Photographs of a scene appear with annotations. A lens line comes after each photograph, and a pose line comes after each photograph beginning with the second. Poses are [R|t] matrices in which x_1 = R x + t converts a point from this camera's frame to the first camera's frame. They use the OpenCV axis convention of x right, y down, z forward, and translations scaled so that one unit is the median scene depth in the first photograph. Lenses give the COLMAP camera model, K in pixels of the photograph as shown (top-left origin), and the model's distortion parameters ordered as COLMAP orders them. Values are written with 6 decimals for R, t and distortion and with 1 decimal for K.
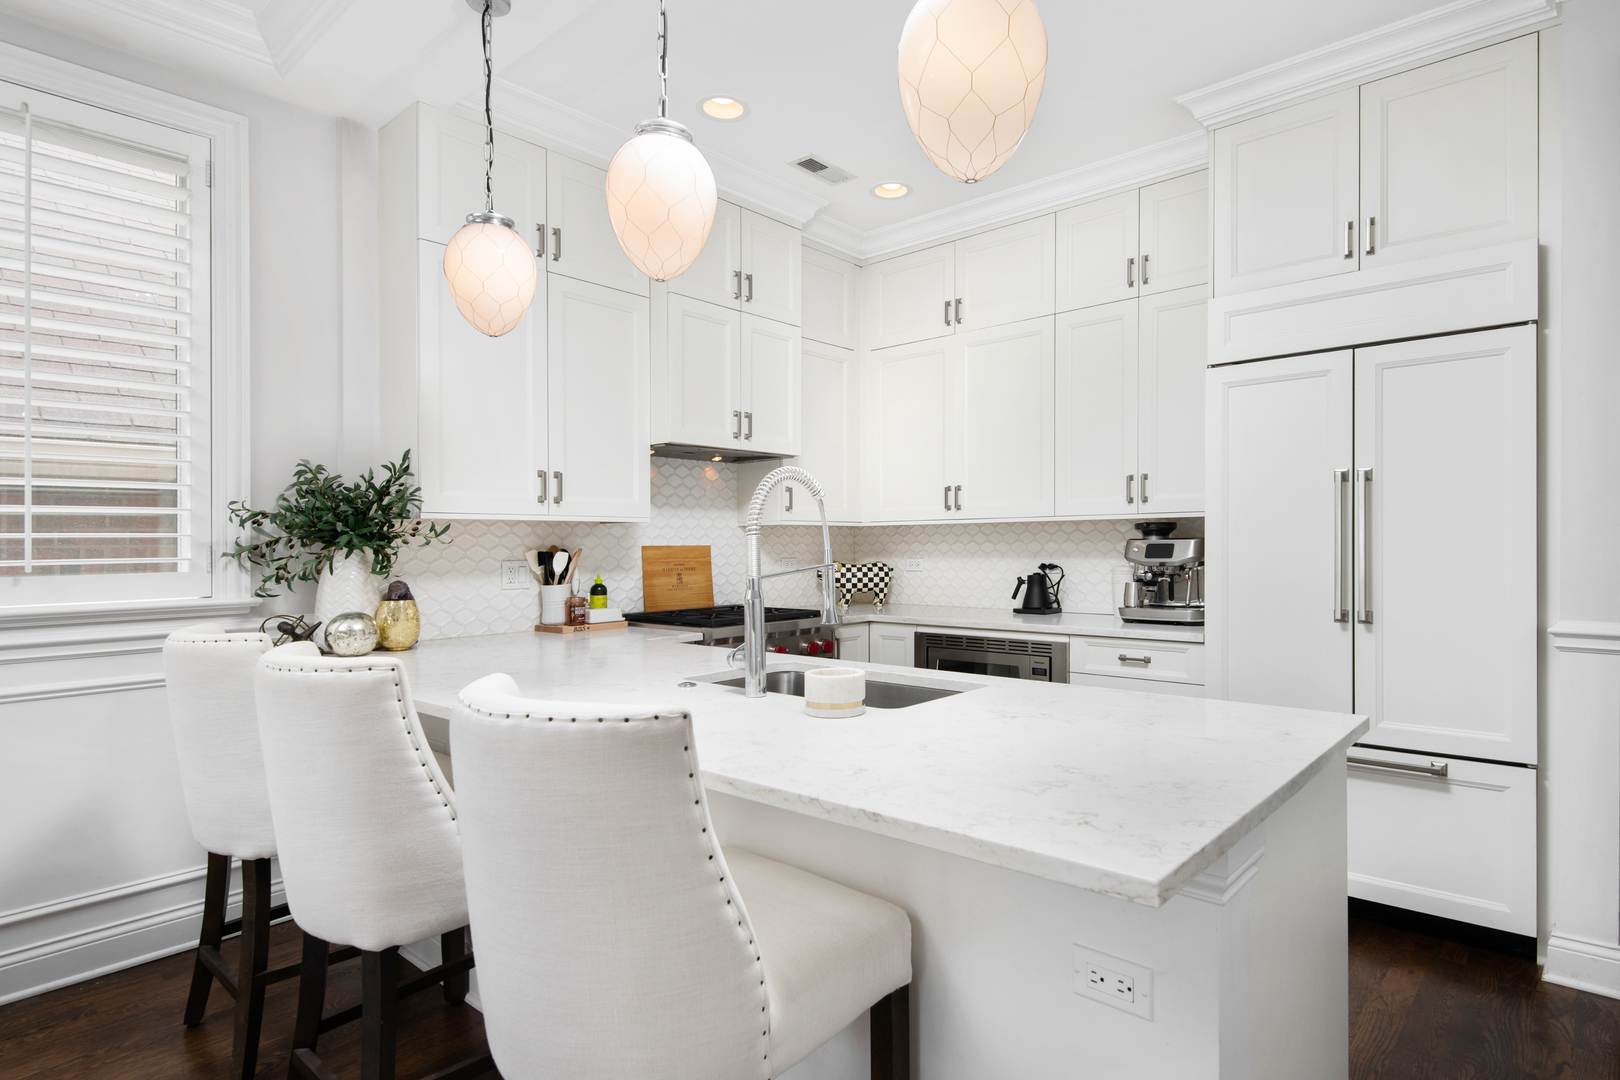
lens RADIAL K [[857.9, 0, 812.4], [0, 857.9, 544.8], [0, 0, 1]] dist [0.007915, -0.000690]
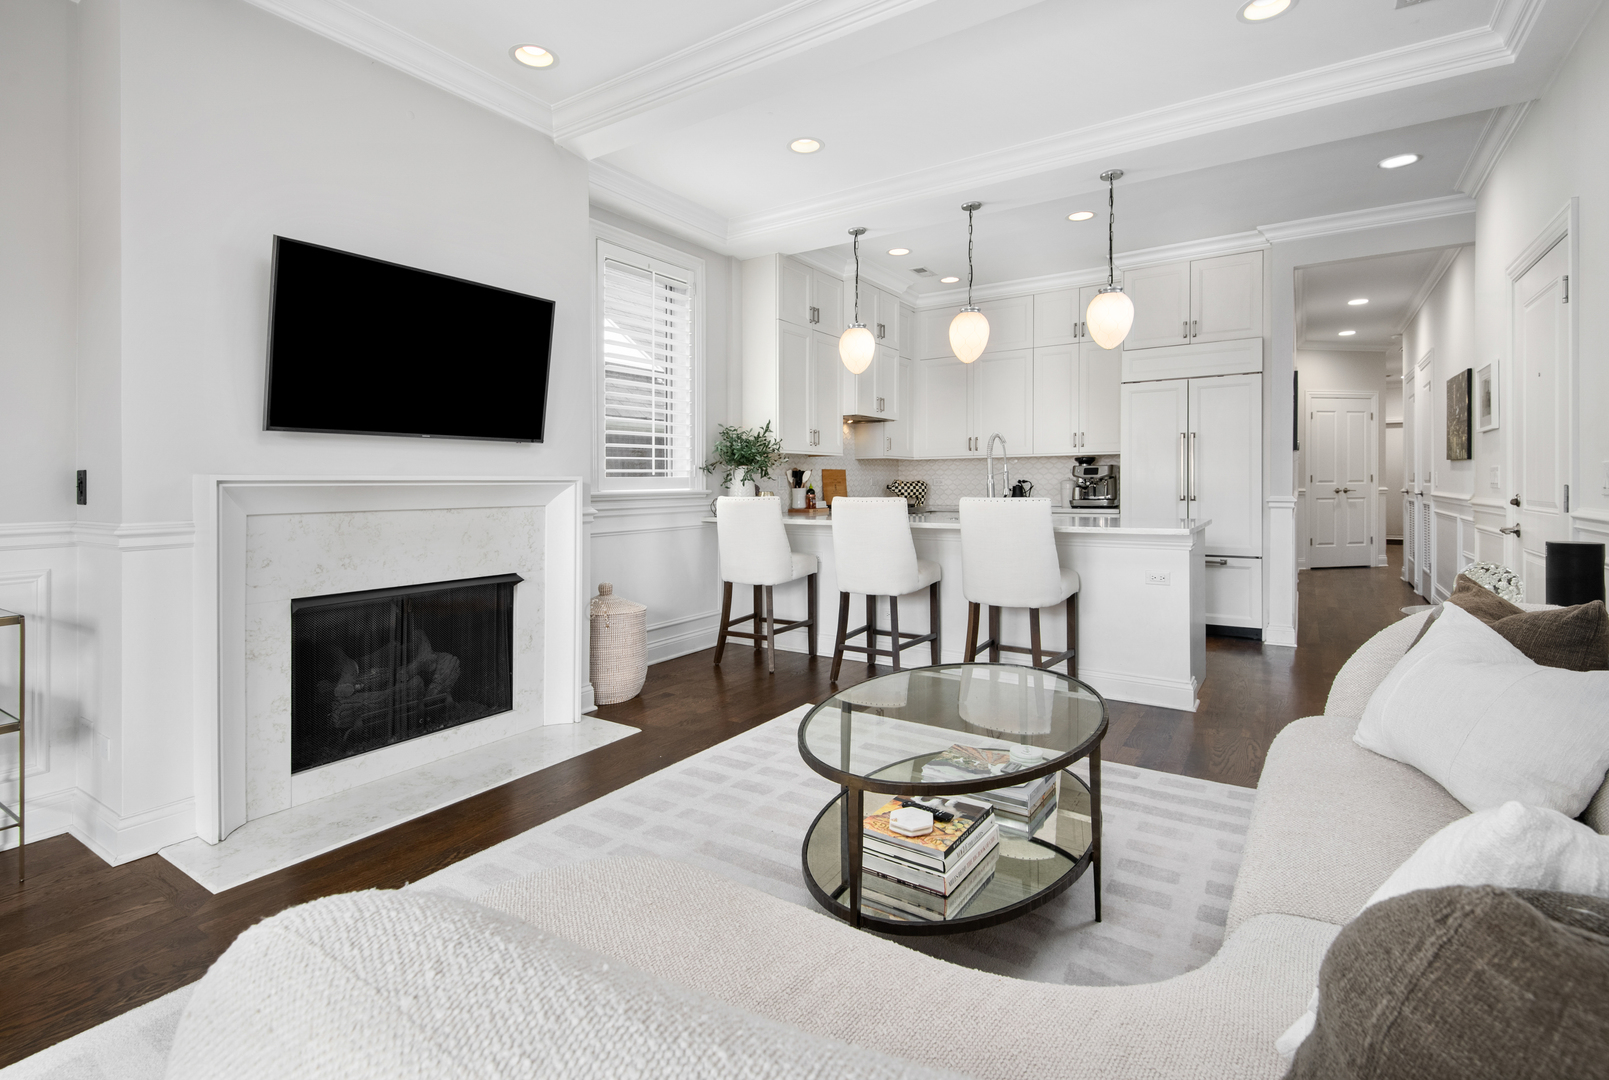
lens RADIAL K [[739.3, 0, 777.1], [0, 739.3, 488.8], [0, 0, 1]] dist [0.001632, -0.000725]
pose [[0.990346, -0.001230, 0.138615, -0.570576], [0.000048, 0.999964, 0.008529, 0.034208], [-0.138621, -0.008440, 0.990310, -0.622999]]
